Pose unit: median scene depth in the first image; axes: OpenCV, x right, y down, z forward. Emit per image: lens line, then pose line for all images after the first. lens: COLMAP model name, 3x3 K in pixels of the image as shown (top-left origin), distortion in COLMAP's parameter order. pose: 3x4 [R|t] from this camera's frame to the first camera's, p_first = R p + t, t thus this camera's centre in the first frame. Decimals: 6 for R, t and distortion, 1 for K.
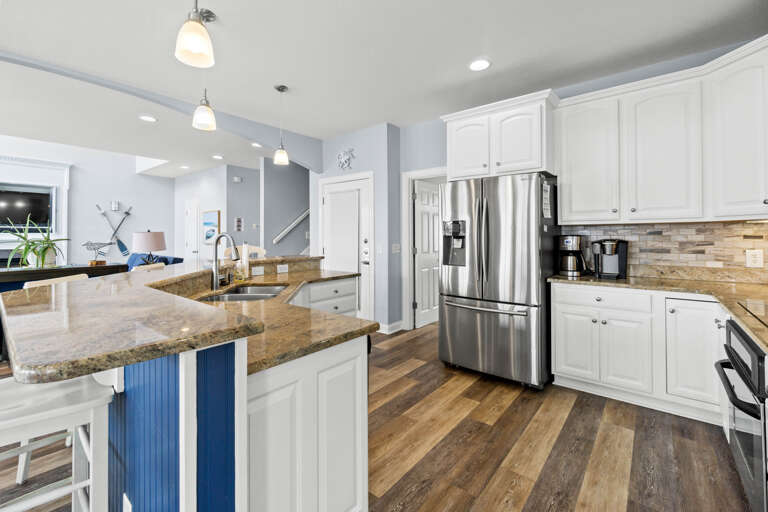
lens RADIAL K [[335.1, 0, 386.1], [0, 335.1, 236.8], [0, 0, 1]] dist [-0.001411, -0.000100]
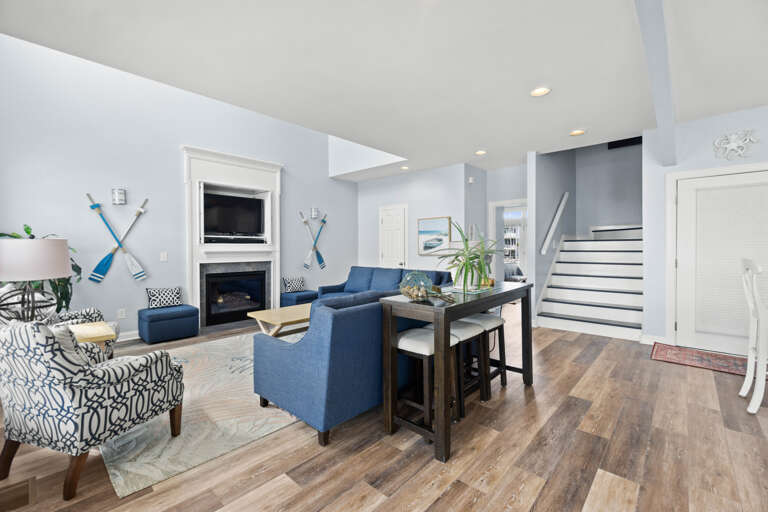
lens RADIAL K [[335.1, 0, 383.8], [0, 335.1, 251.5], [0, 0, 1]] dist [-0.001411, -0.000100]
pose [[0.998270, -0.003811, -0.058672, -0.615873], [0.004613, 0.999898, 0.013530, -0.000896], [0.058614, -0.013777, 0.998186, 0.125448]]
